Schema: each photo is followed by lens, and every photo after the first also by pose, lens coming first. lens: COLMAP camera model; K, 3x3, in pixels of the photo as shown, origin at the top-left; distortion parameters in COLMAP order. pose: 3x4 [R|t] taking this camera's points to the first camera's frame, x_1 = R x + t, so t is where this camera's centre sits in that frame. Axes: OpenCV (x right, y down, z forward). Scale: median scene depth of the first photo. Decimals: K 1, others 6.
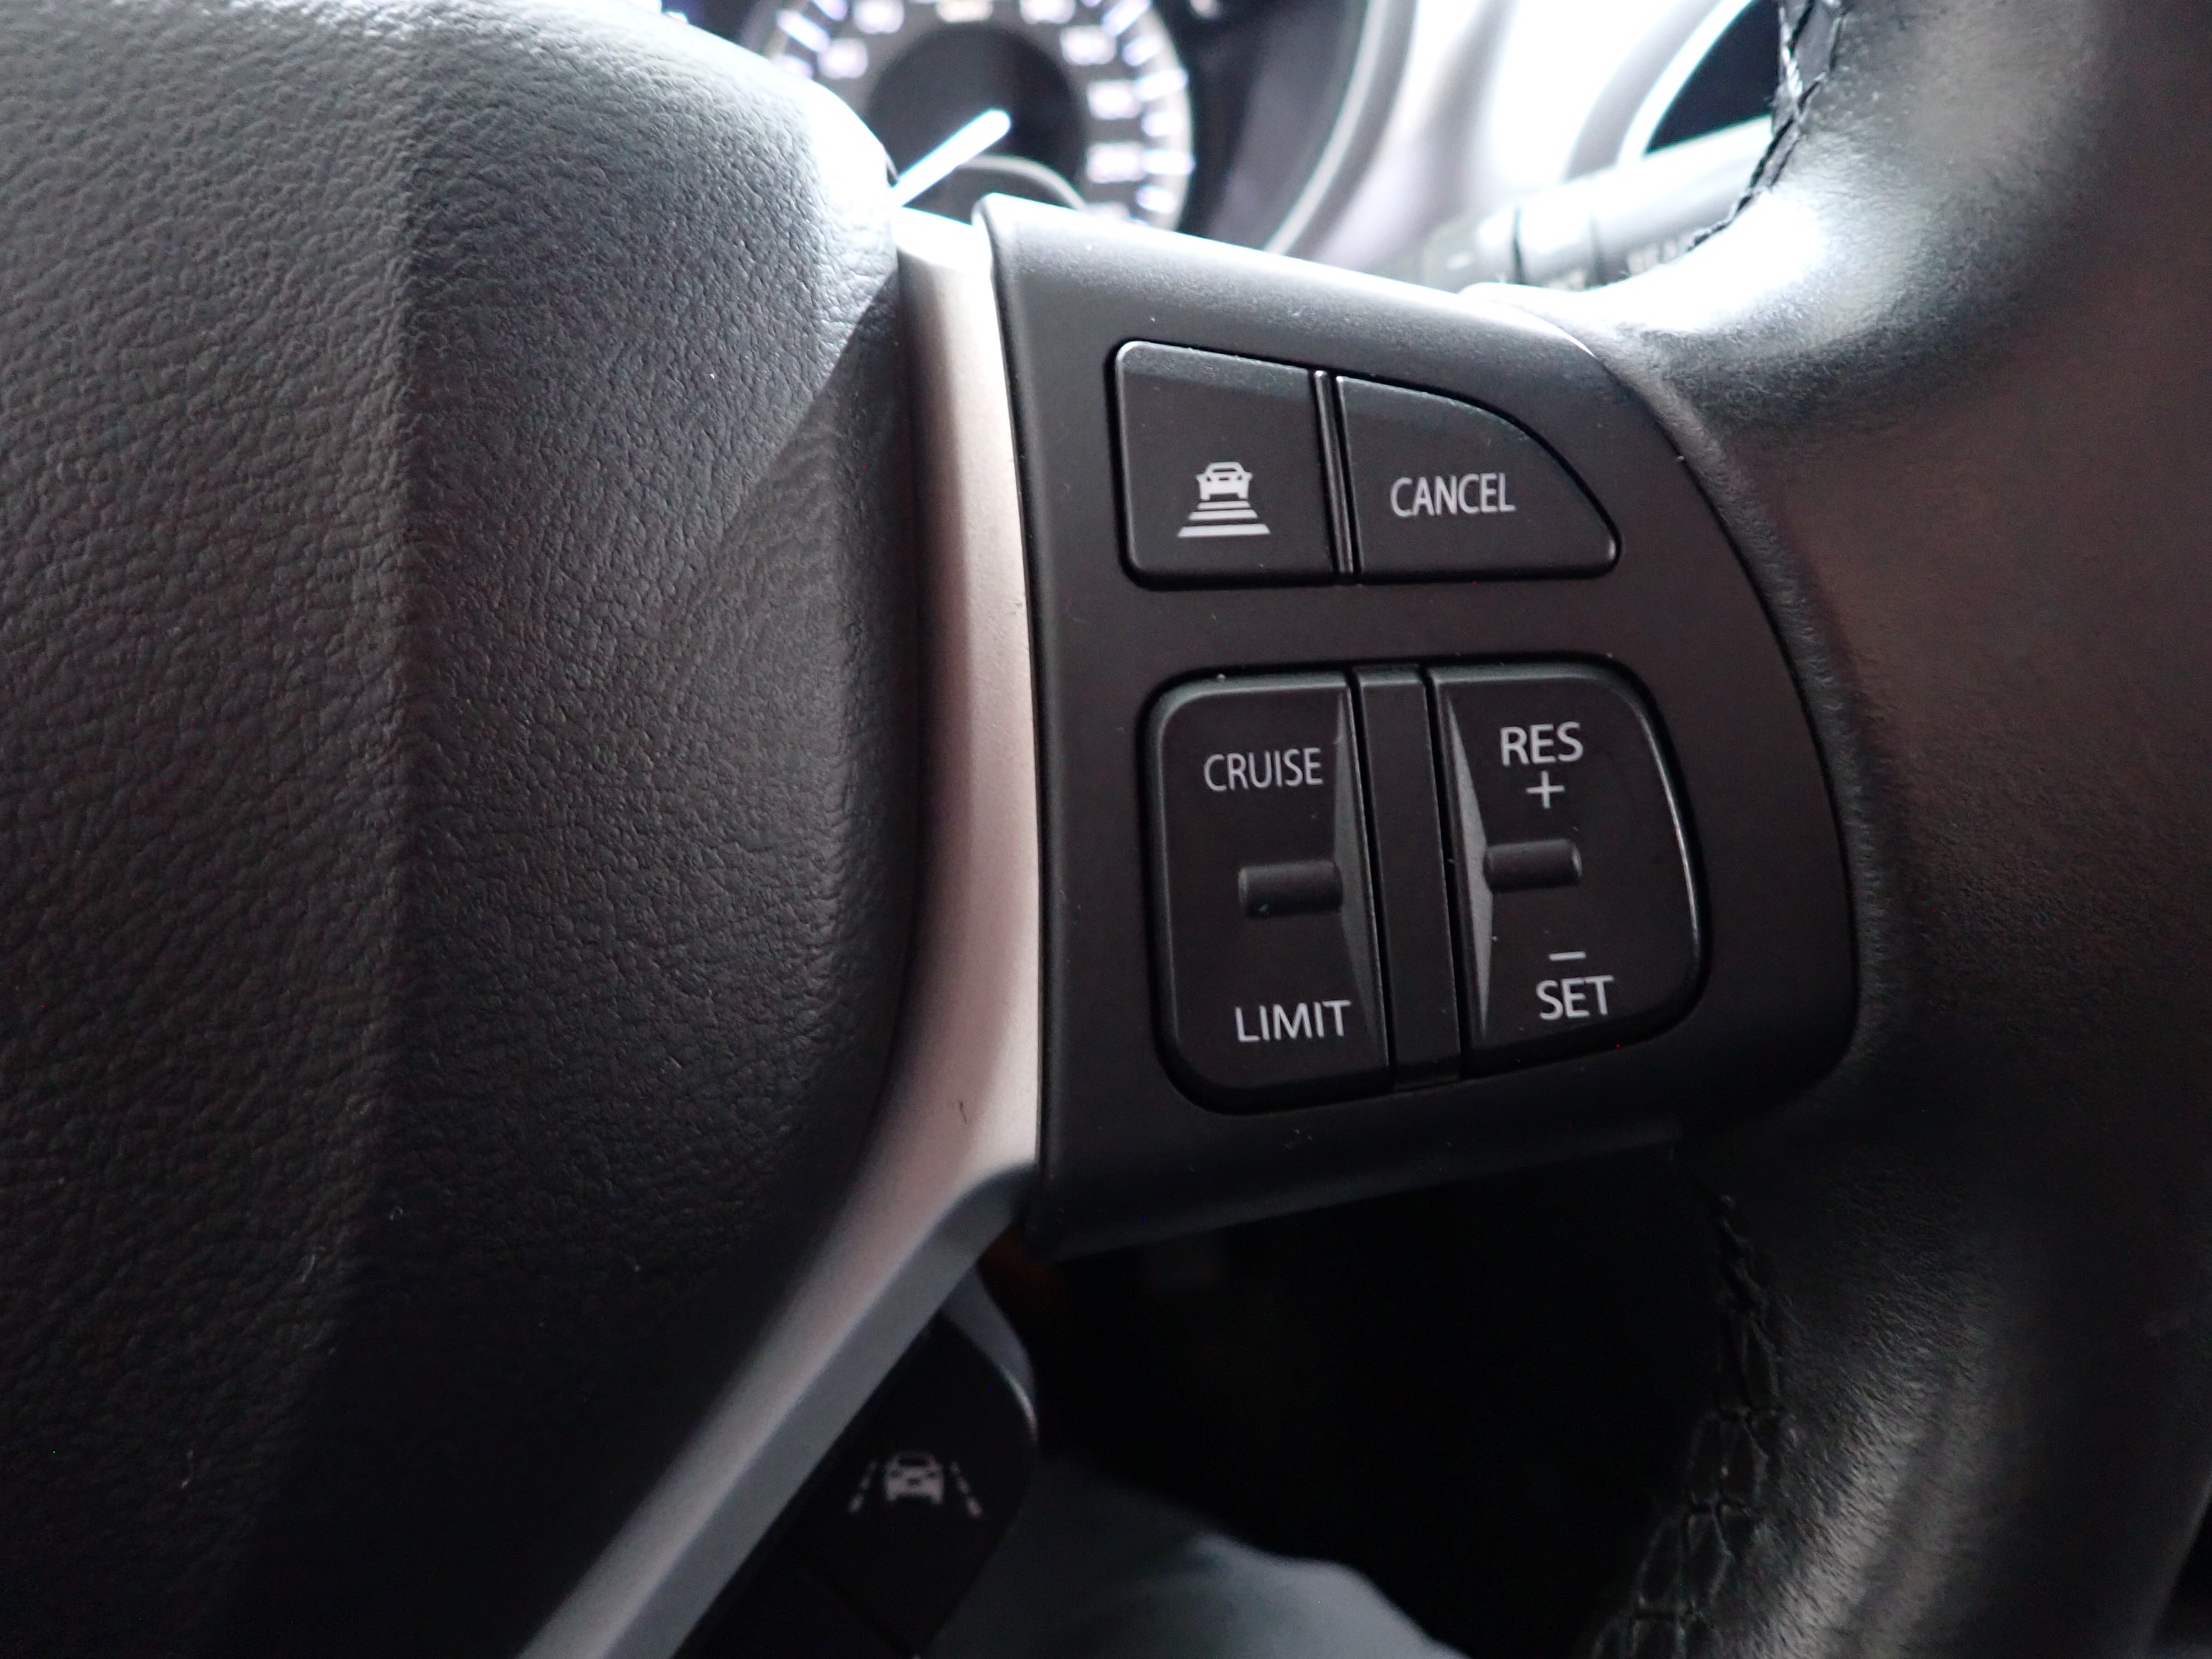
lens RADIAL K [[1627.9, 0, 1093.4], [0, 1627.9, 835.1], [0, 0, 1]] dist [-0.006900, -0.007020]
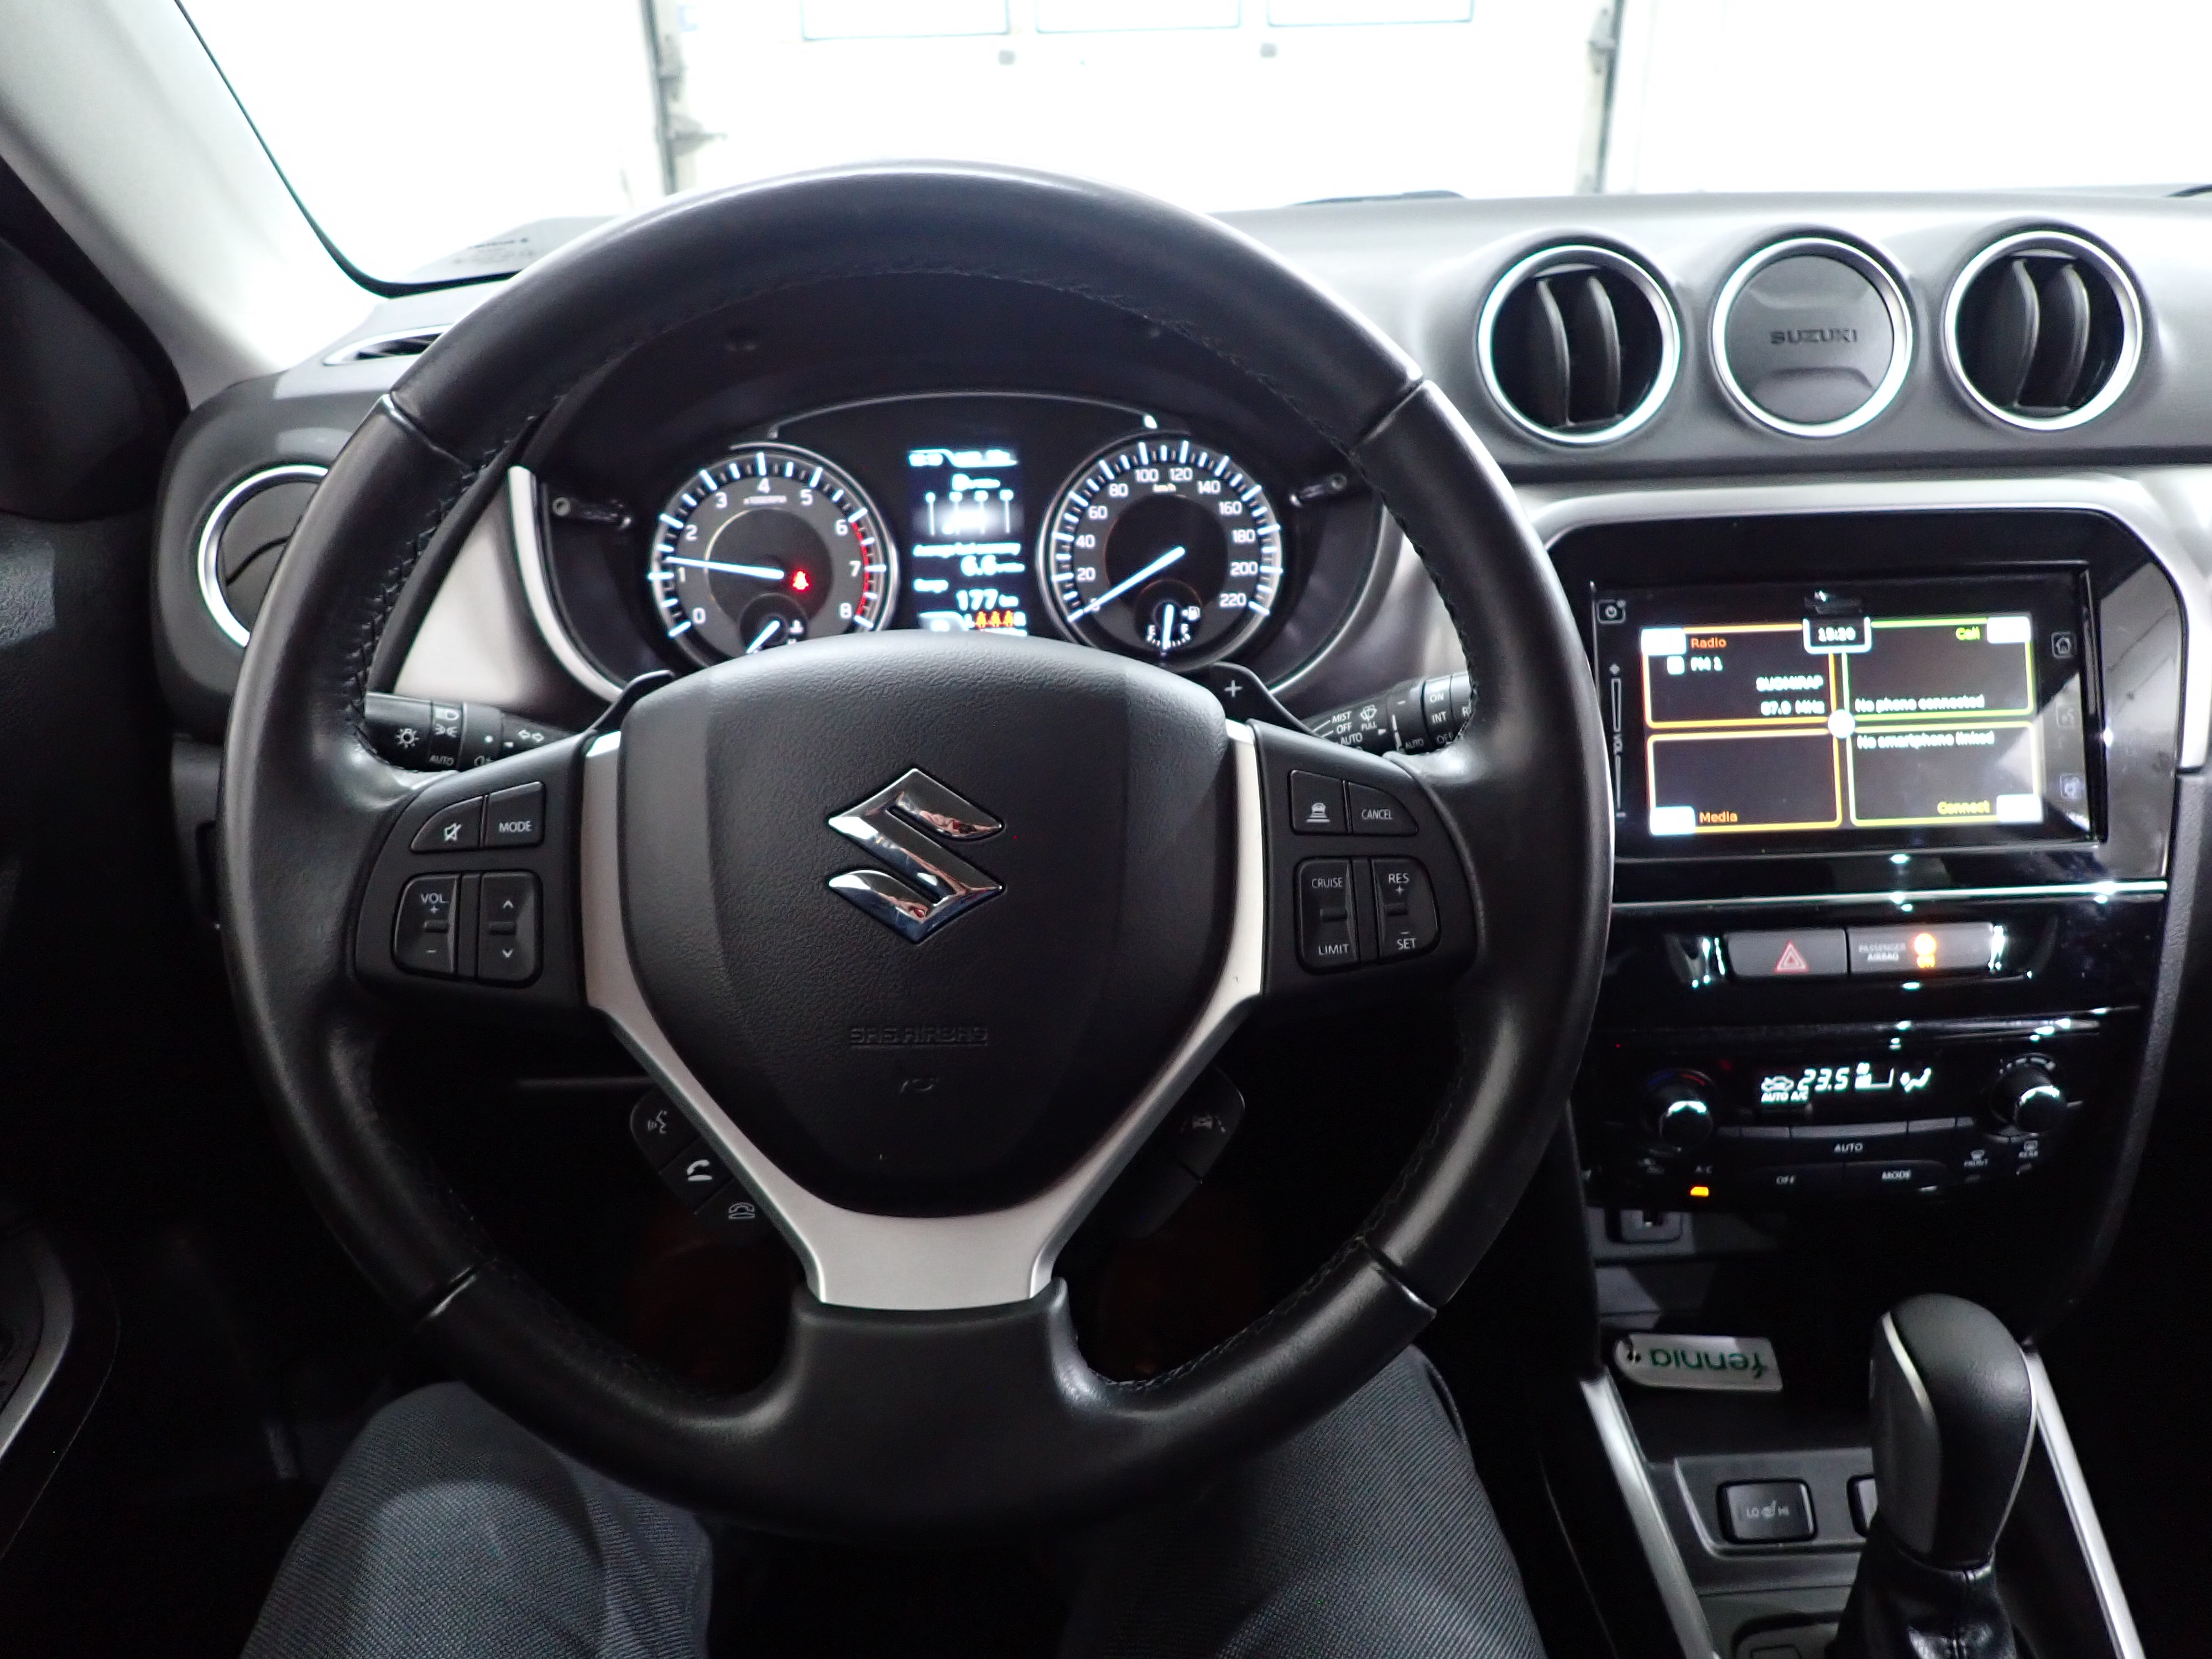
lens RADIAL K [[1627.9, 0, 1093.4], [0, 1627.9, 835.1], [0, 0, 1]] dist [-0.006900, -0.007020]
pose [[0.998997, 0.035519, -0.027277, -0.341416], [-0.038187, 0.993791, -0.104508, 0.265951], [0.023396, 0.105444, 0.994150, -2.805609]]
